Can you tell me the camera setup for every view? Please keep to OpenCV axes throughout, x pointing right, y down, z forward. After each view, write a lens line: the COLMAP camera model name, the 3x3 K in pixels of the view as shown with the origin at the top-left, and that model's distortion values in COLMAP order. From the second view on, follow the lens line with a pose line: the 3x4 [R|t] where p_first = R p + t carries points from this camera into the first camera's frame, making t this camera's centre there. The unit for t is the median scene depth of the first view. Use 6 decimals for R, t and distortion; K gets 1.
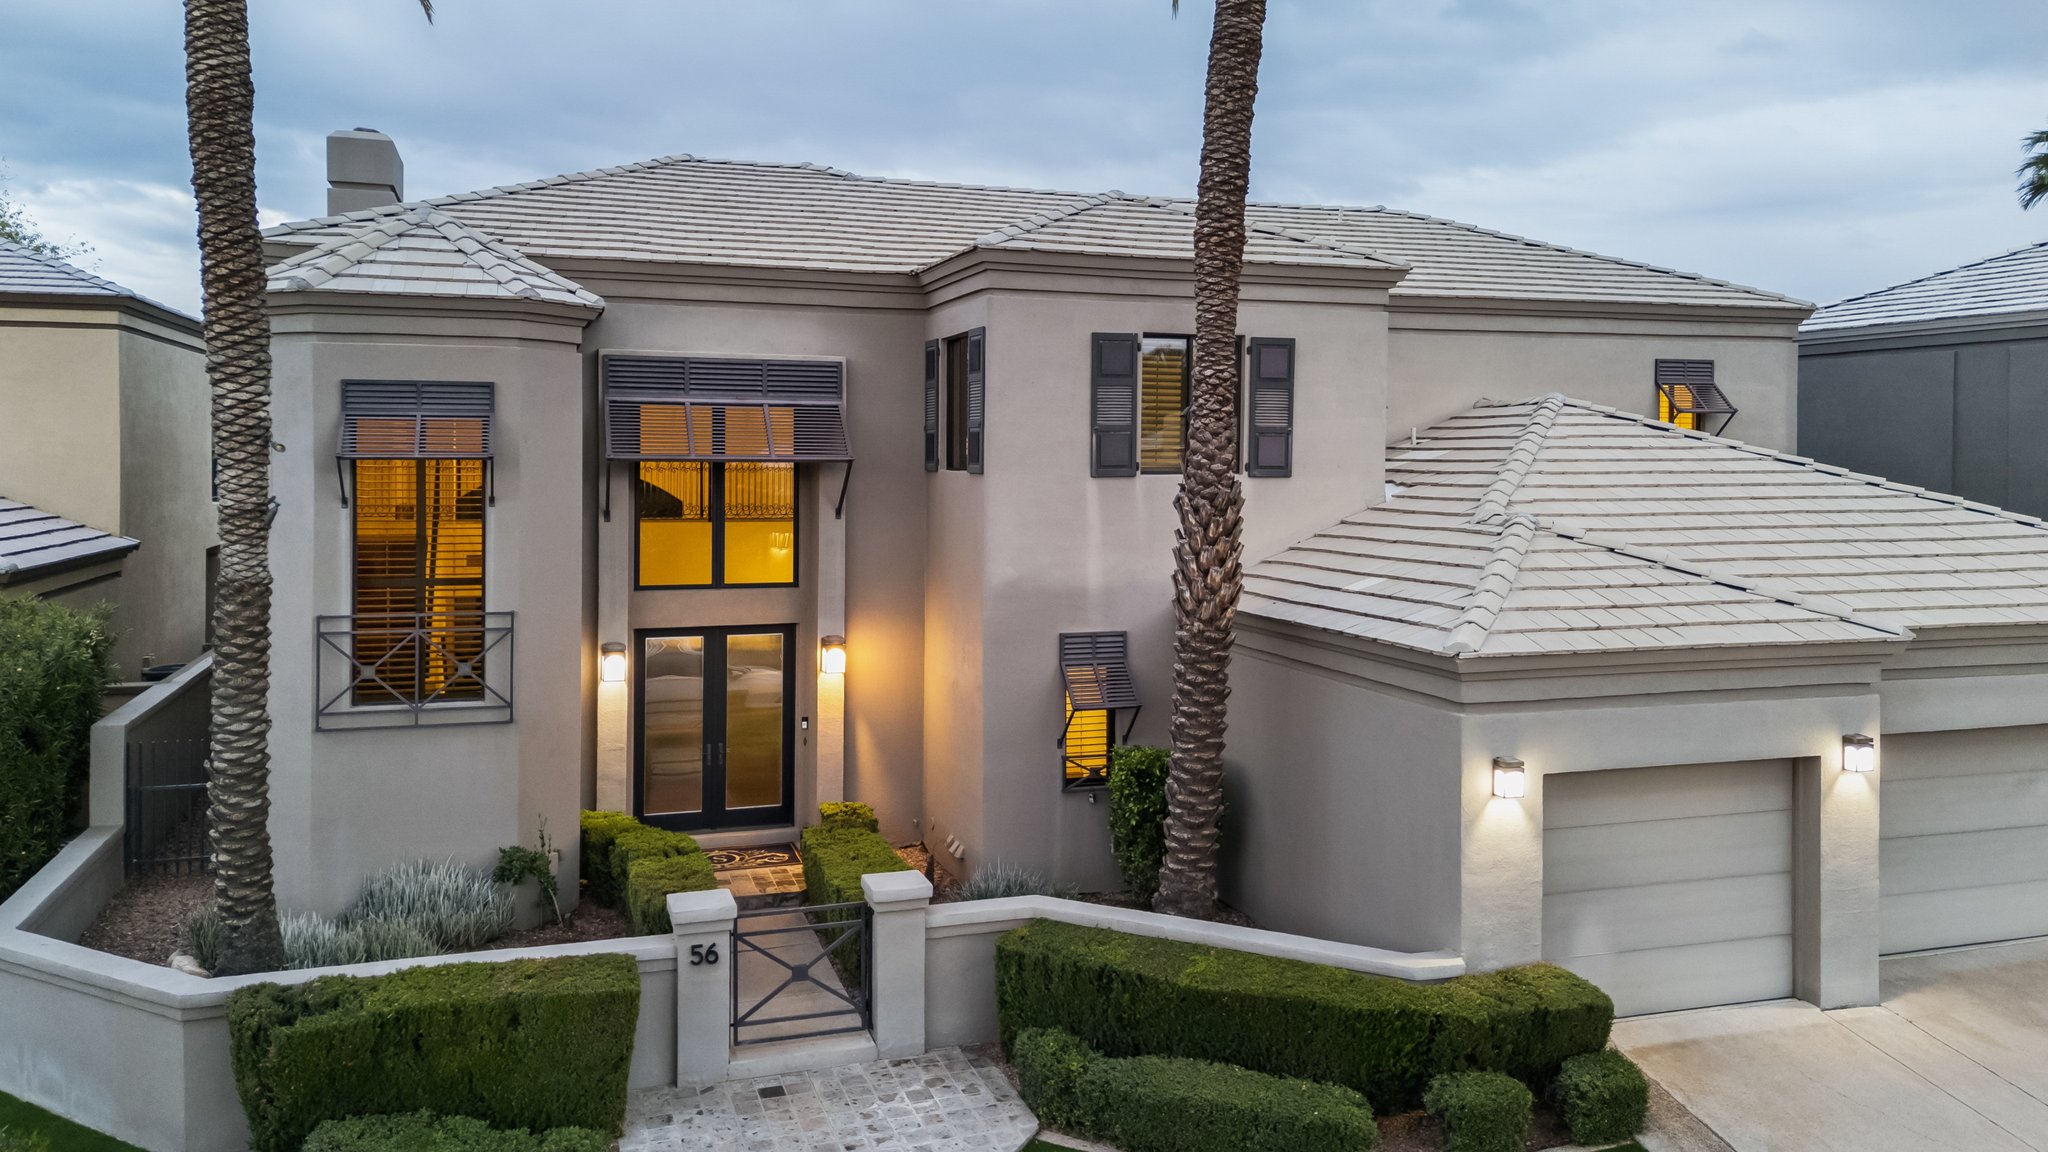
lens RADIAL K [[1513.0, 0, 1020.8], [0, 1513.0, 490.6], [0, 0, 1]] dist [0.067226, -0.050093]
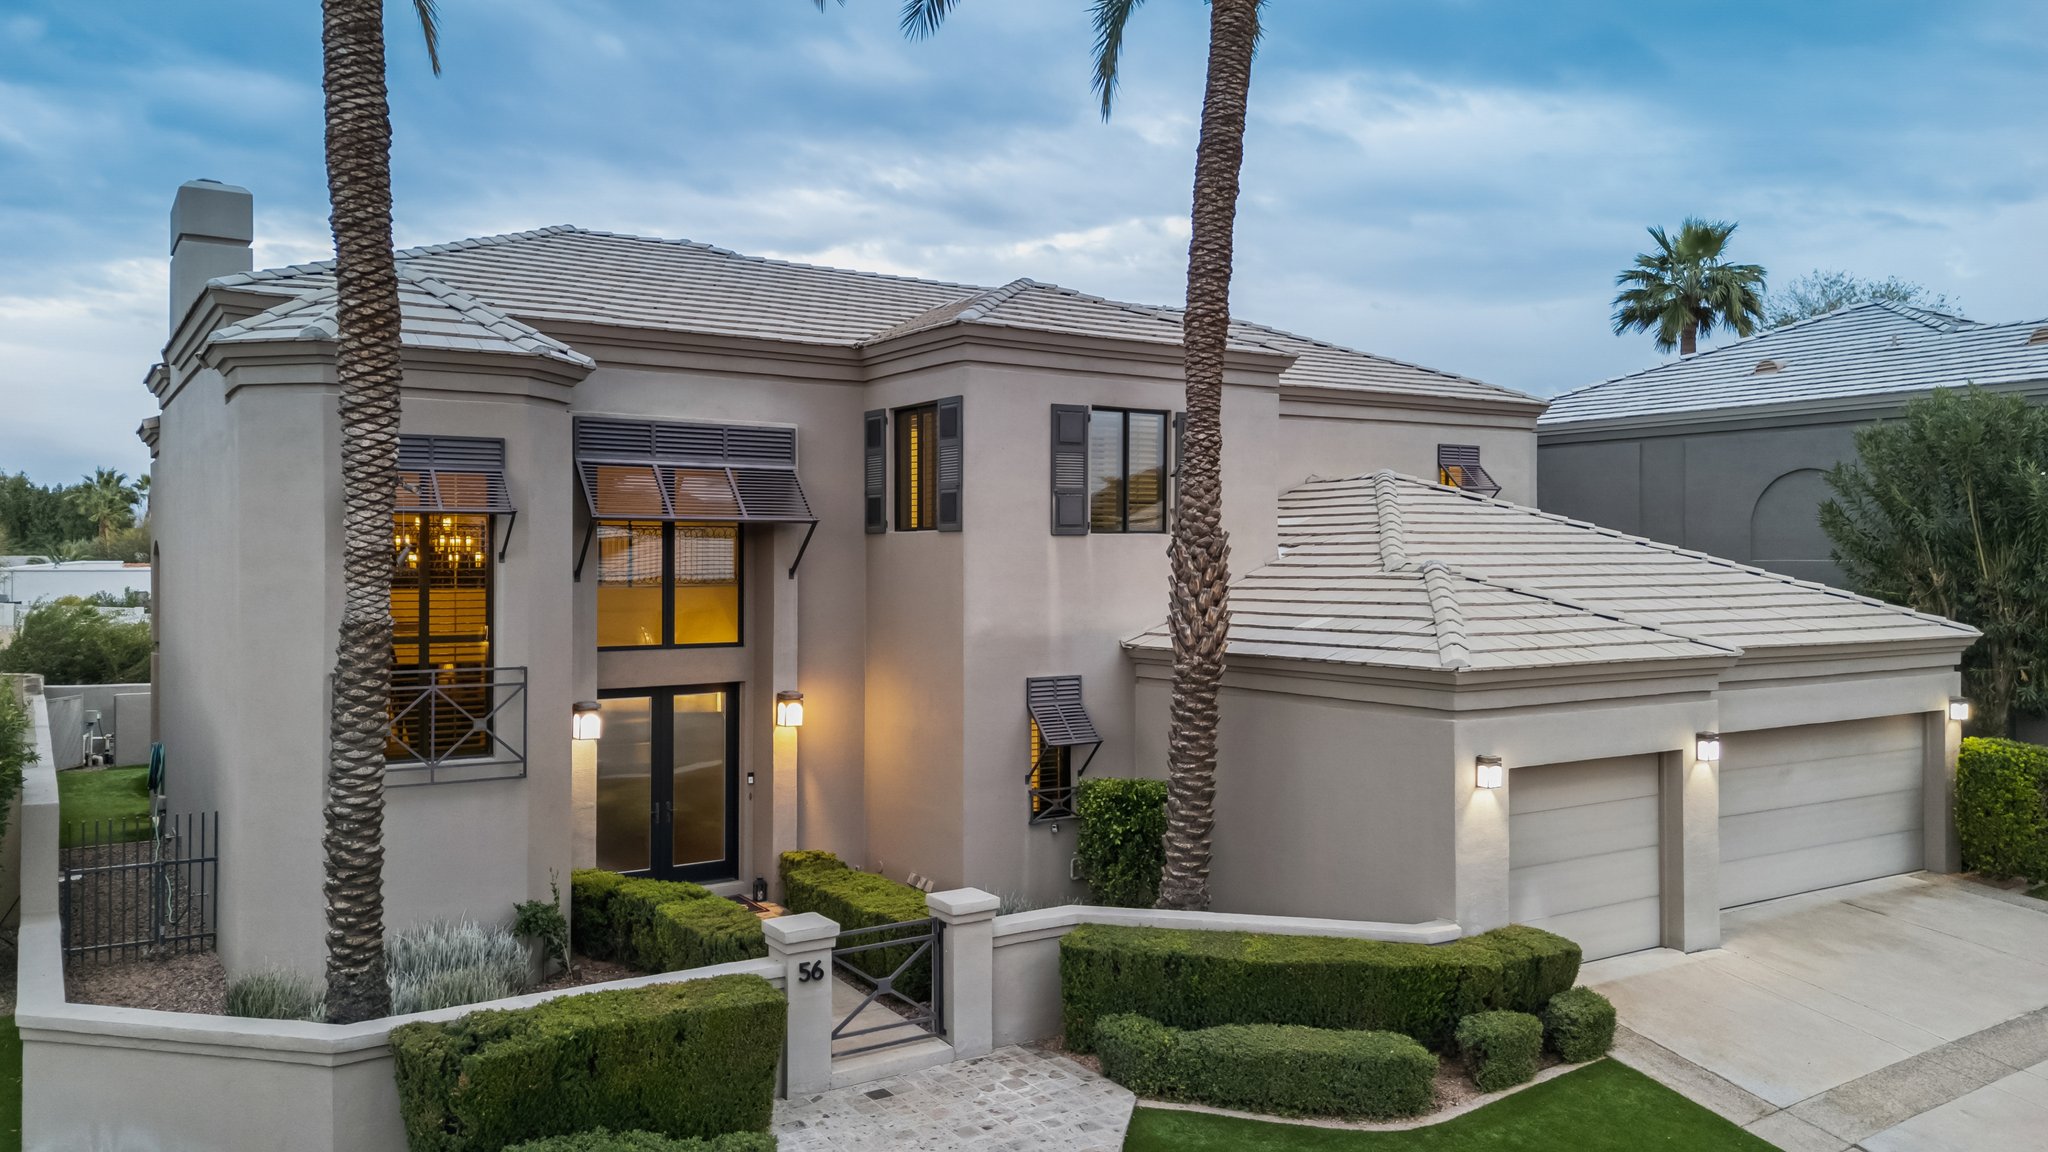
lens RADIAL K [[1487.4, 0, 1024.0], [0, 1487.4, 576.0], [0, 0, 1]] dist [0.070873, -0.050788]
pose [[0.967179, -0.009250, 0.253929, -0.305106], [0.011944, 0.999888, -0.009069, 0.037153], [-0.253816, 0.011804, 0.967180, -0.046512]]
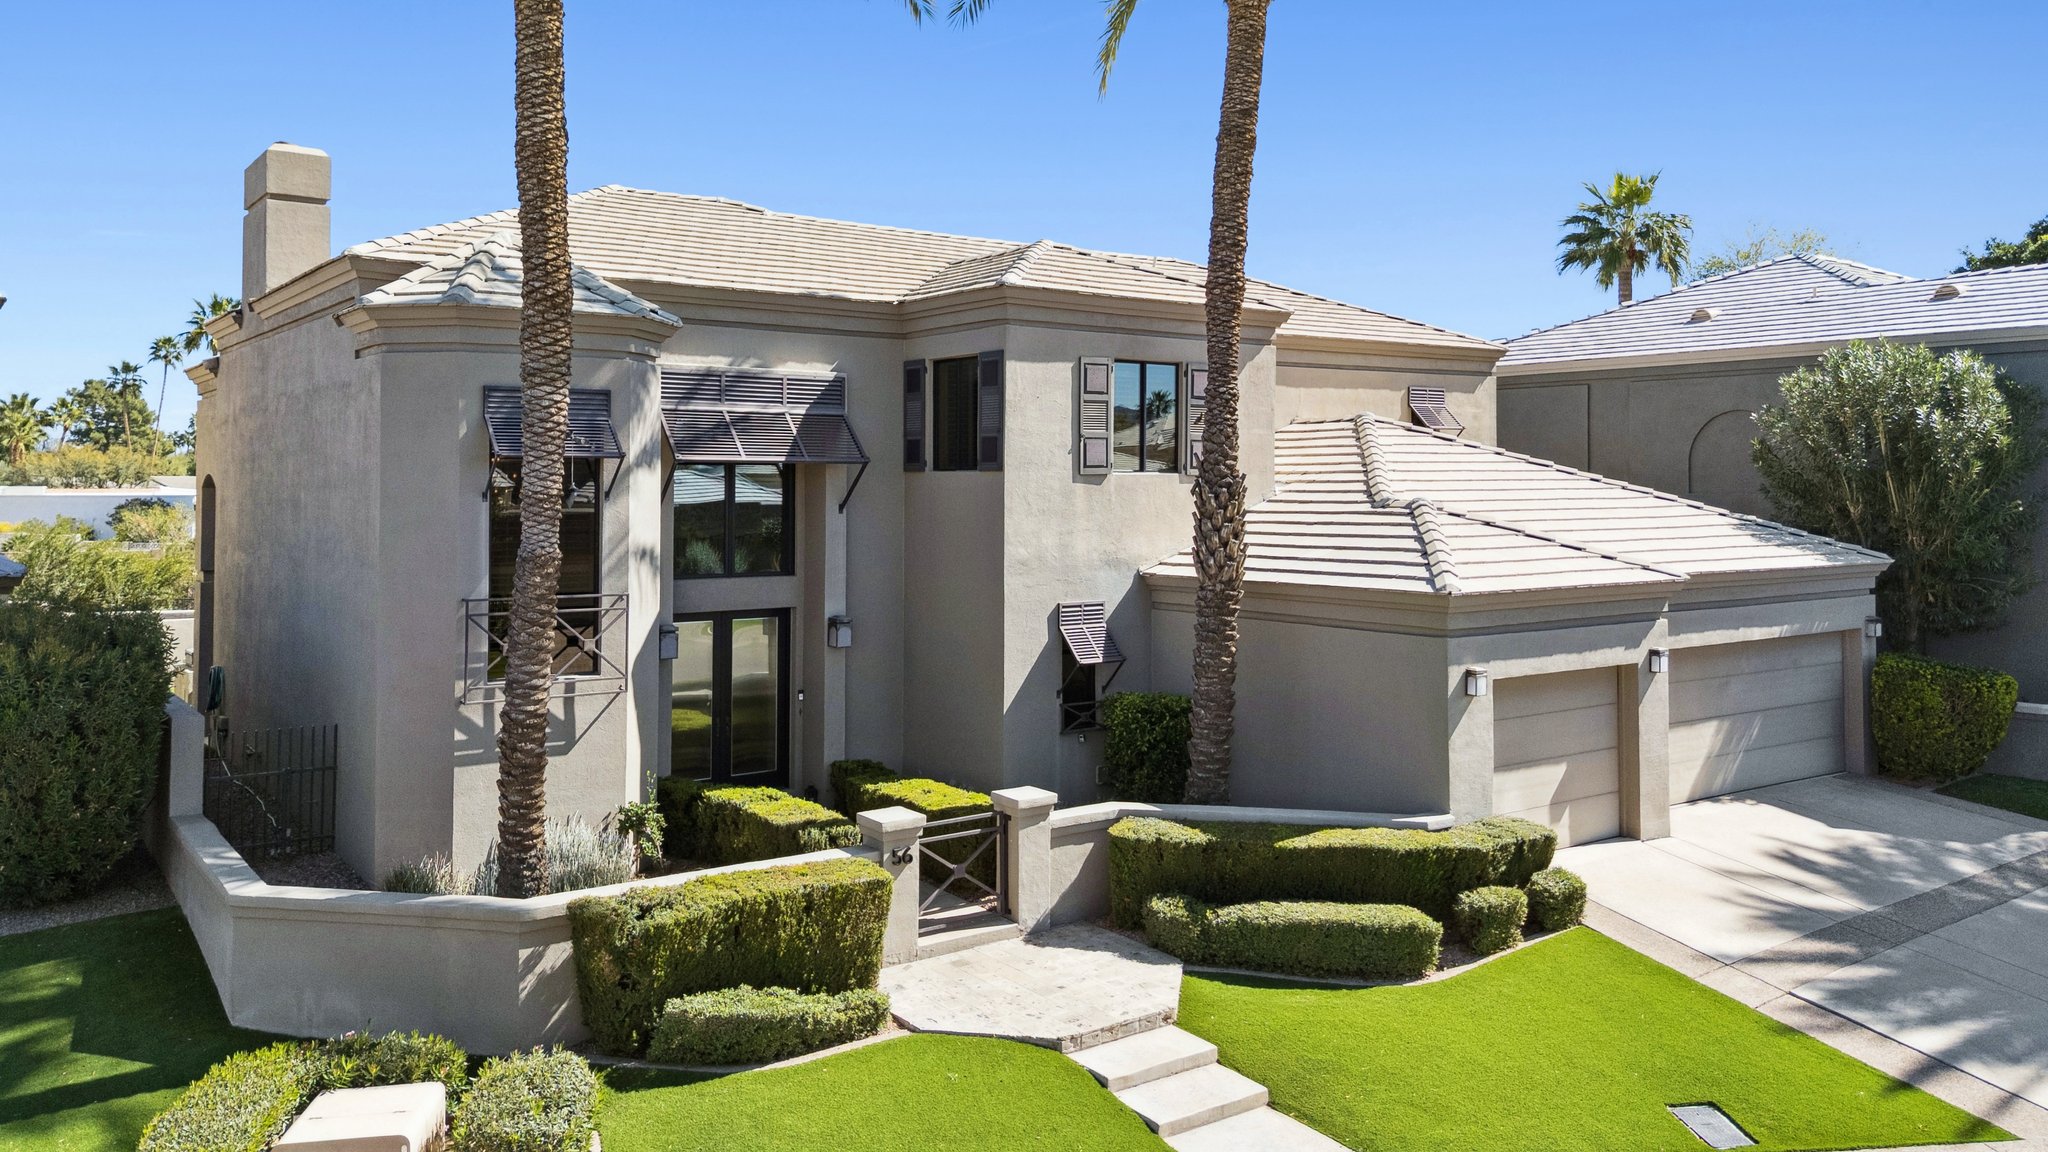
lens RADIAL K [[1513.0, 0, 1020.8], [0, 1513.0, 490.6], [0, 0, 1]] dist [0.067226, -0.050093]
pose [[0.955079, -0.006788, 0.296274, -0.445689], [0.011879, 0.999811, -0.015388, 0.027416], [-0.296113, 0.018216, 0.954979, -0.187511]]
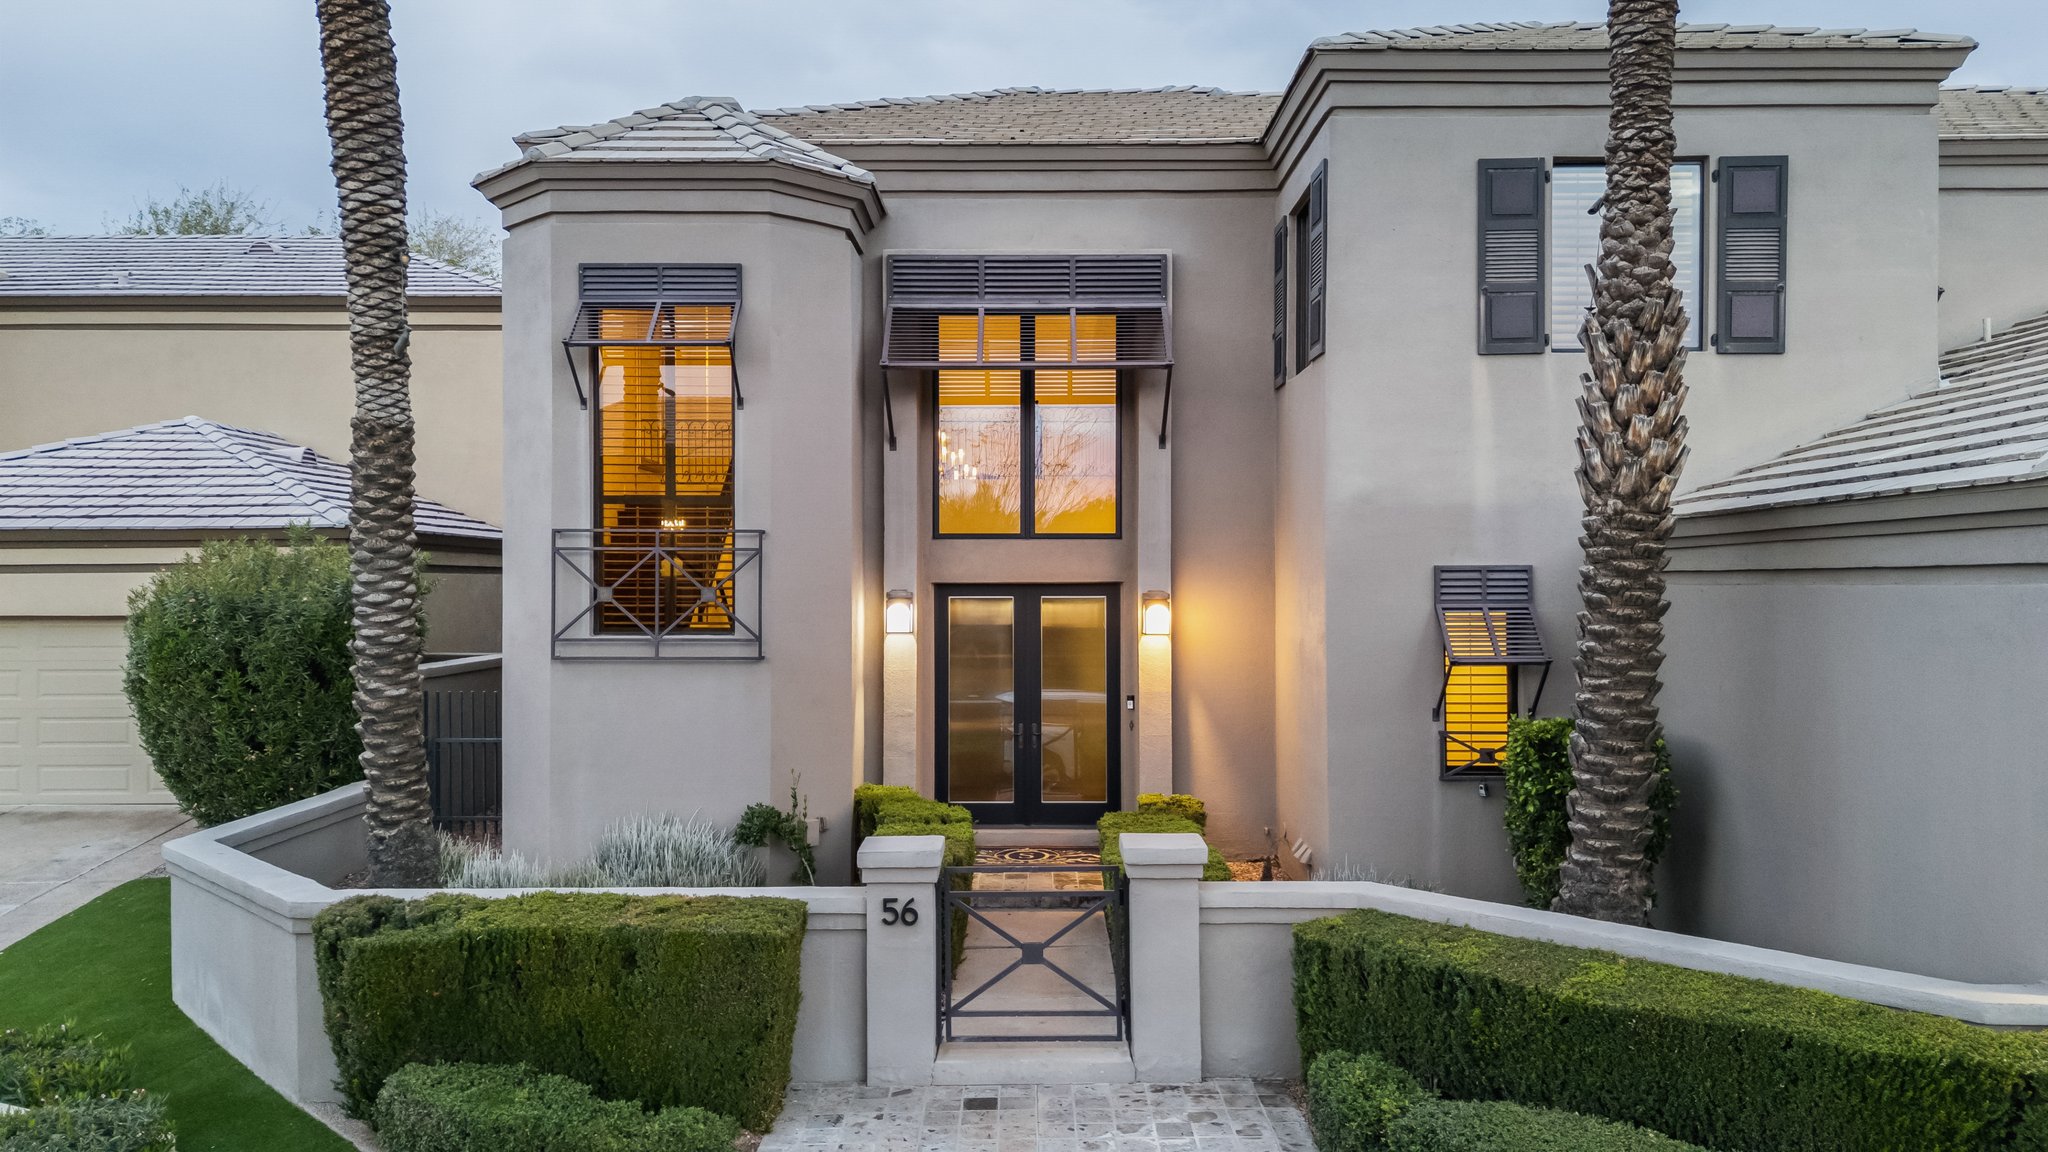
lens RADIAL K [[1493.9, 0, 1024.0], [0, 1493.9, 576.0], [0, 0, 1]] dist [0.081703, -0.088329]
pose [[0.948845, -0.008731, -0.315622, 0.083283], [0.000708, 0.999674, -0.025526, 0.145578], [0.315742, 0.023996, 0.948542, 0.286454]]
